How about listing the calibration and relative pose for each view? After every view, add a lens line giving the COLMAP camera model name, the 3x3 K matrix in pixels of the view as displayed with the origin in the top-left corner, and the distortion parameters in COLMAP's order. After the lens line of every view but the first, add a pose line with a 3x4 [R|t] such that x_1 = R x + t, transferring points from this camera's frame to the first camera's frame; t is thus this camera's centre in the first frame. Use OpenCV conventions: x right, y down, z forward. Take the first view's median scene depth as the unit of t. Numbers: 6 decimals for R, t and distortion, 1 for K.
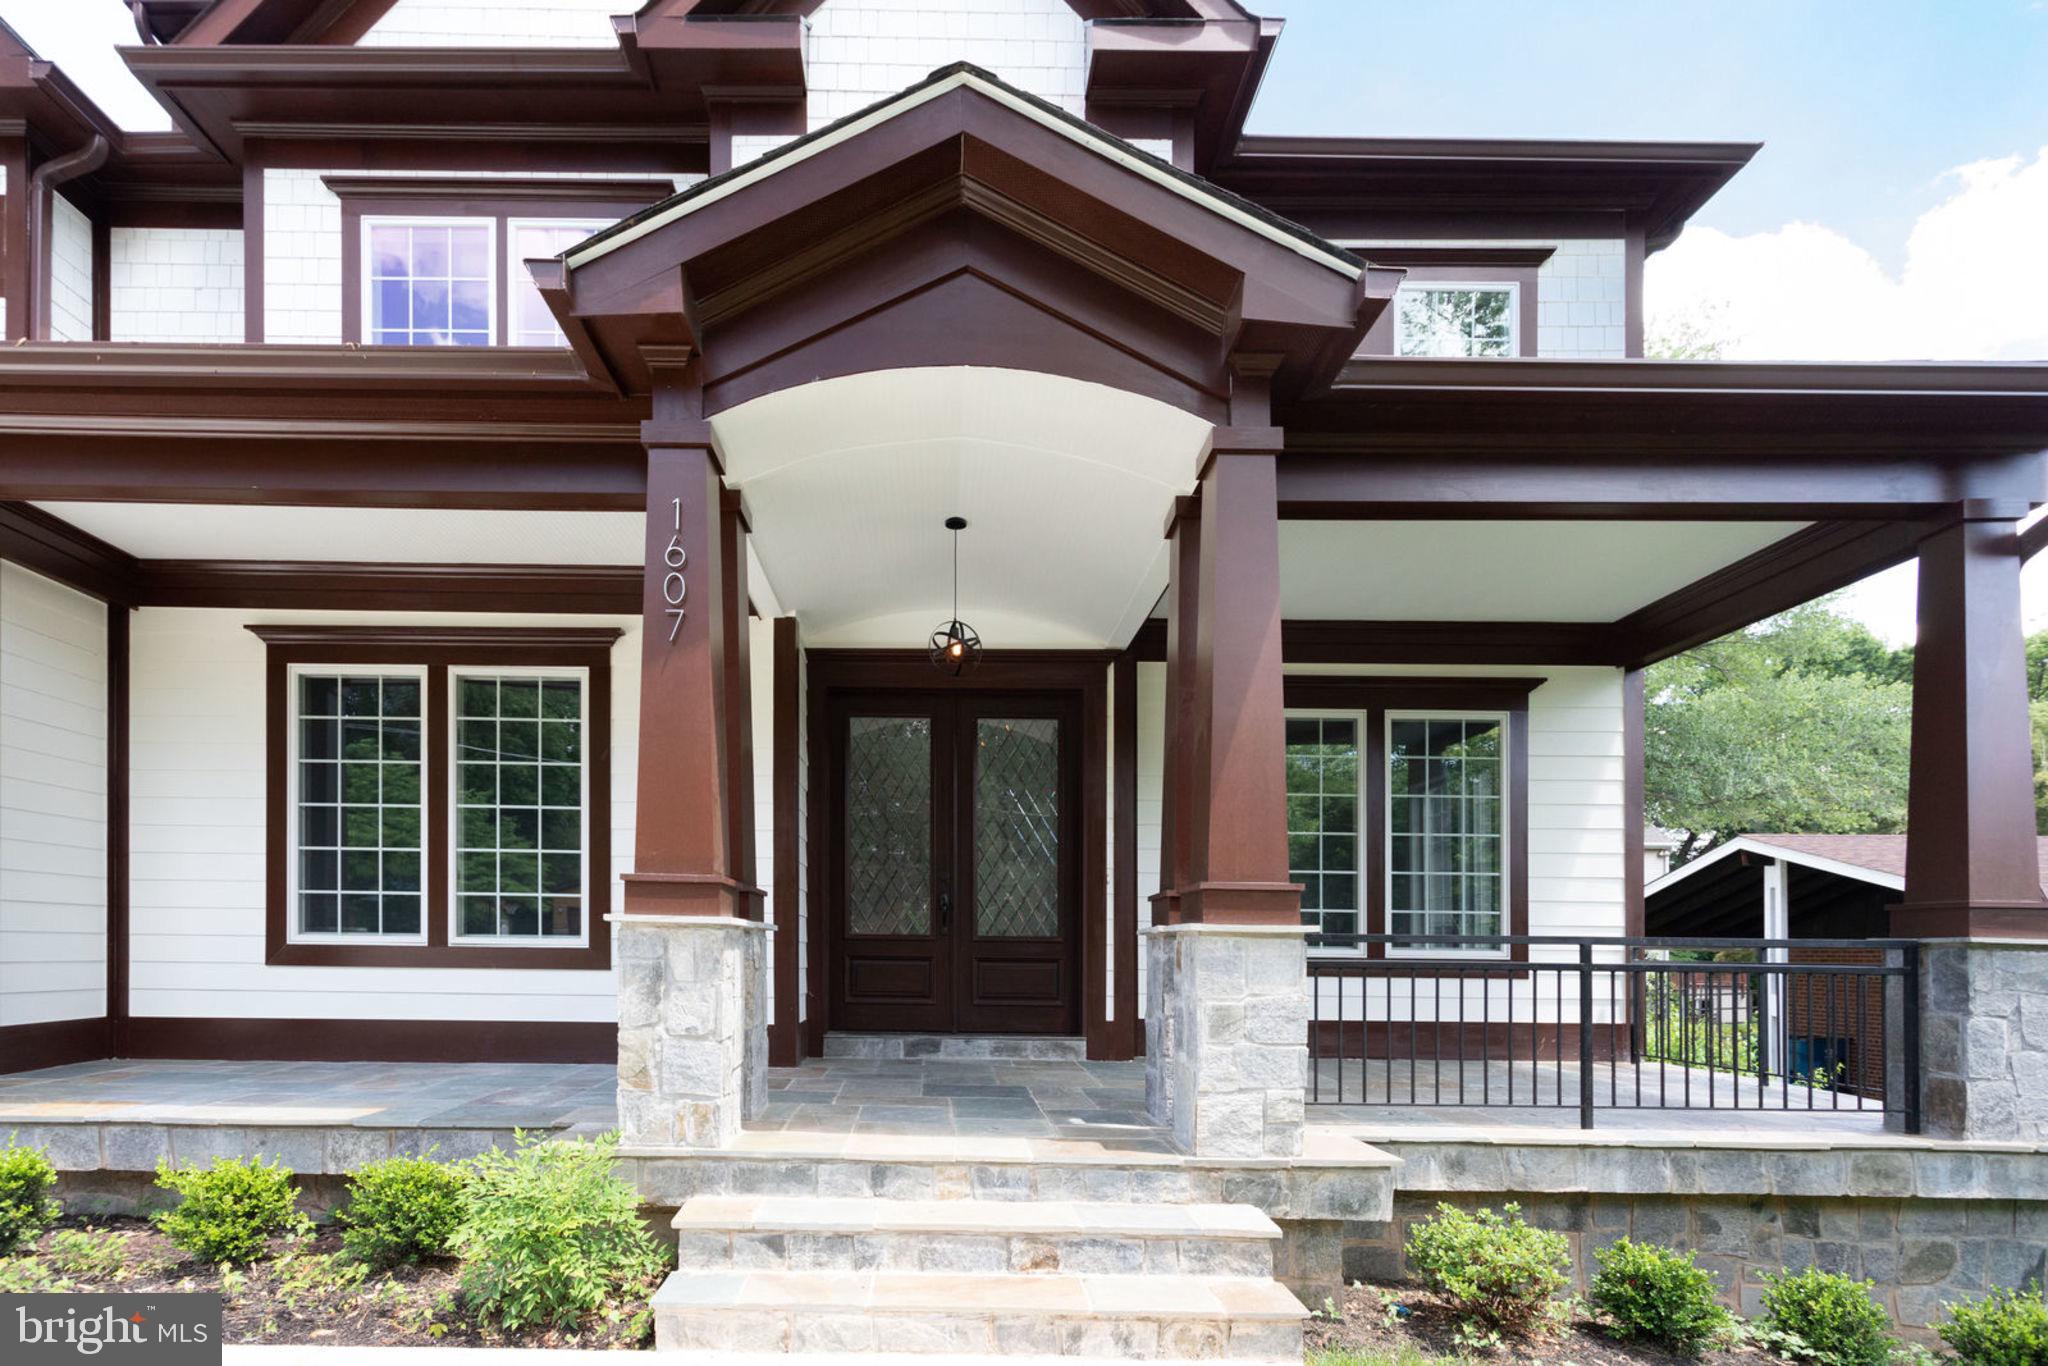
lens RADIAL K [[1015.0, 0, 1024.0], [0, 1015.0, 758.7], [0, 0, 1]] dist [0.001364, 0.000698]
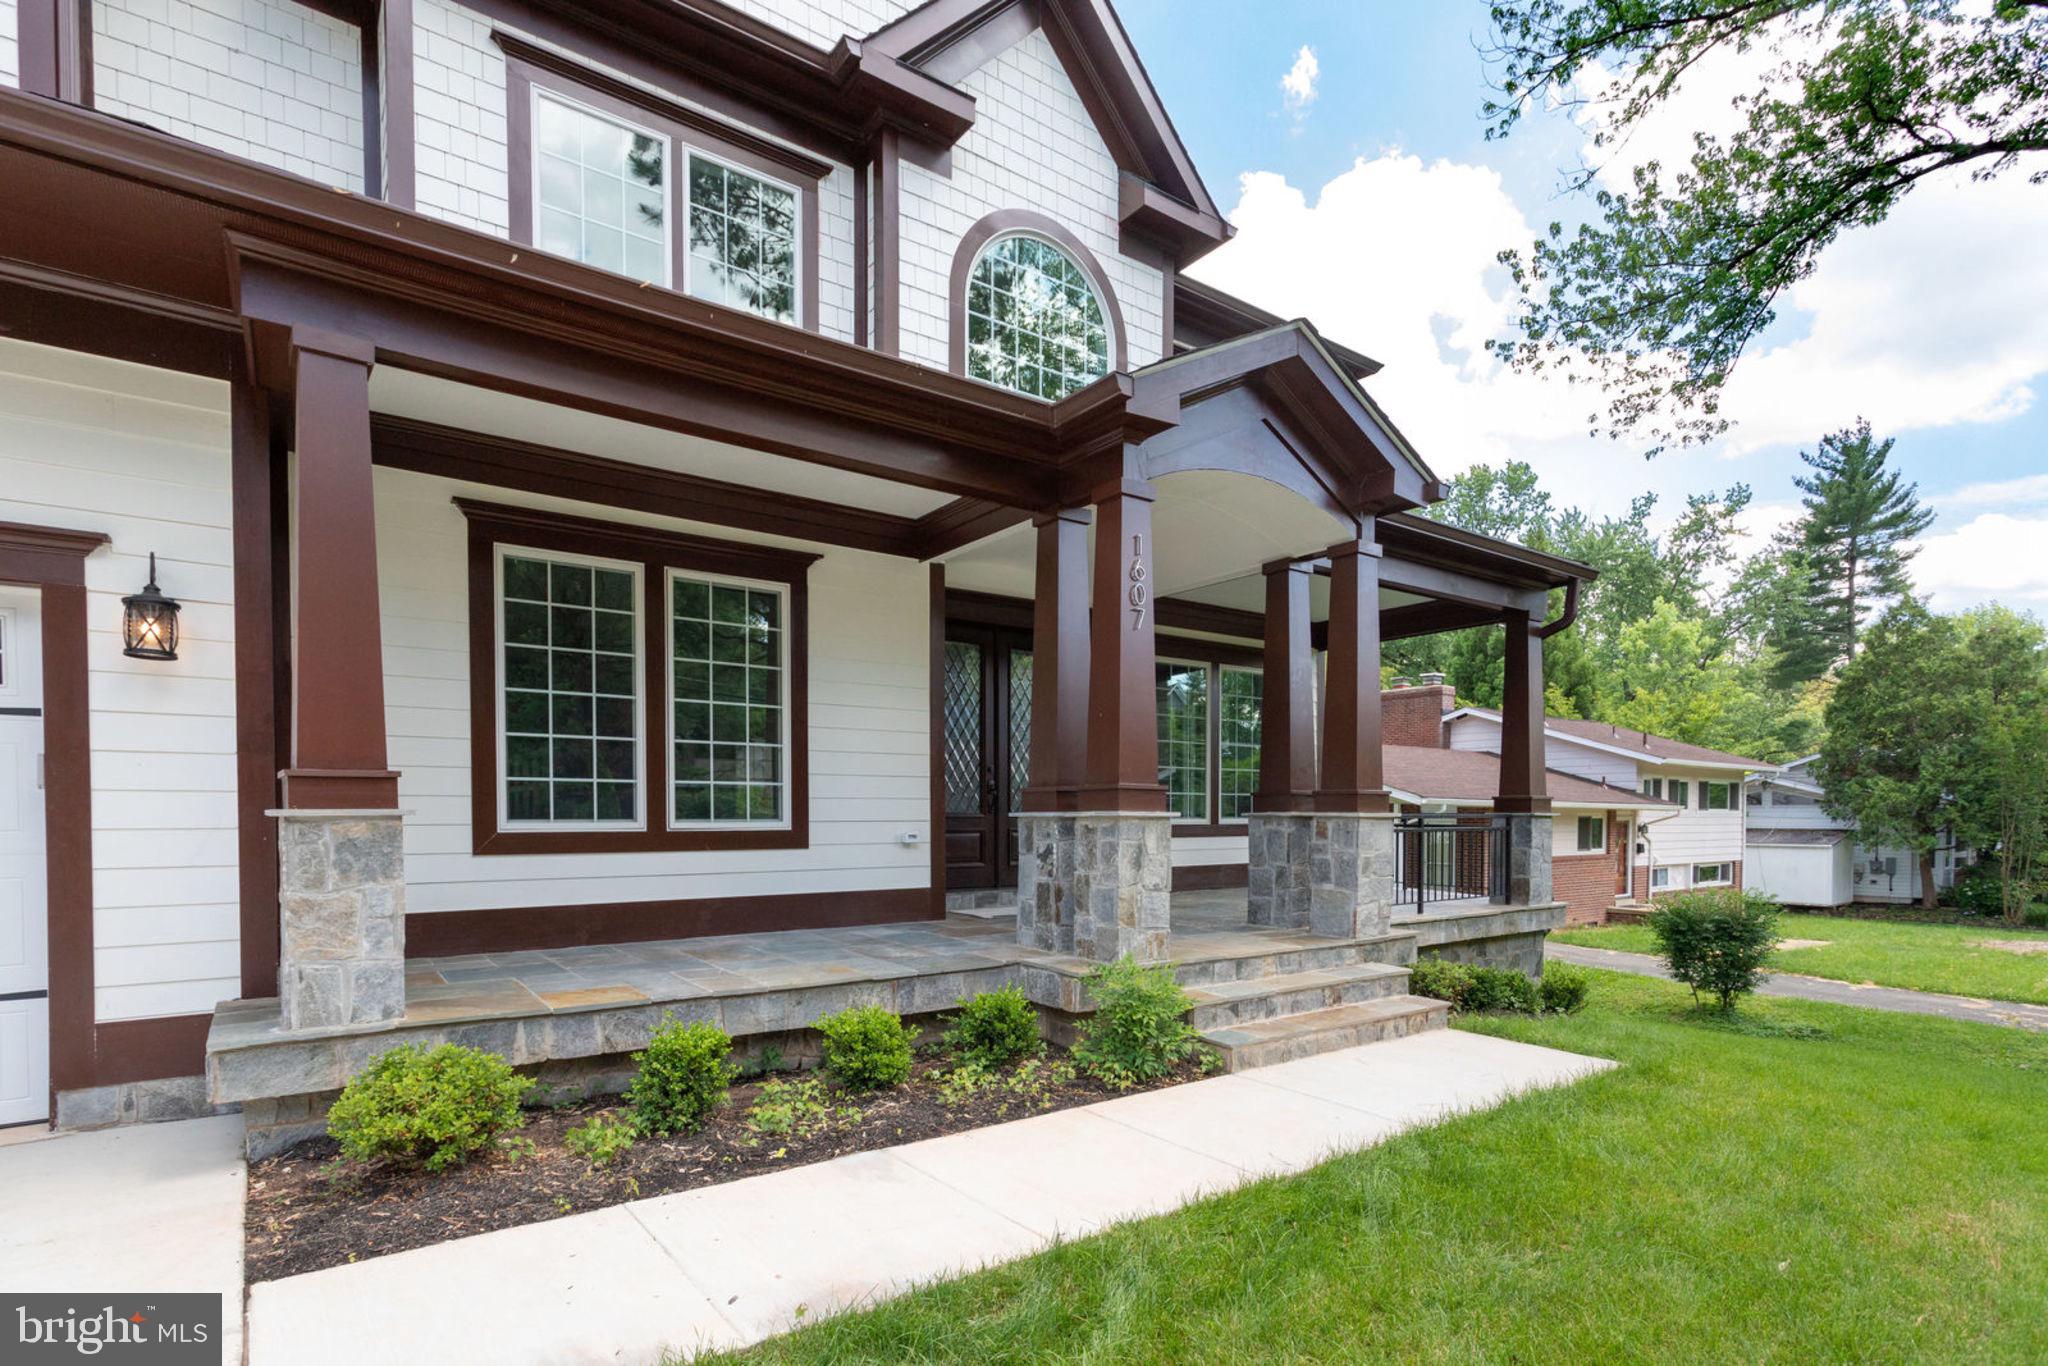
lens RADIAL K [[1009.1, 0, 1019.8], [0, 1009.1, 571.6], [0, 0, 1]] dist [0.000354, 0.000519]
pose [[0.802539, 0.126161, 0.583108, -0.913913], [-0.103671, 0.992006, -0.071946, -0.050187], [-0.587523, -0.002712, 0.809203, -0.086445]]
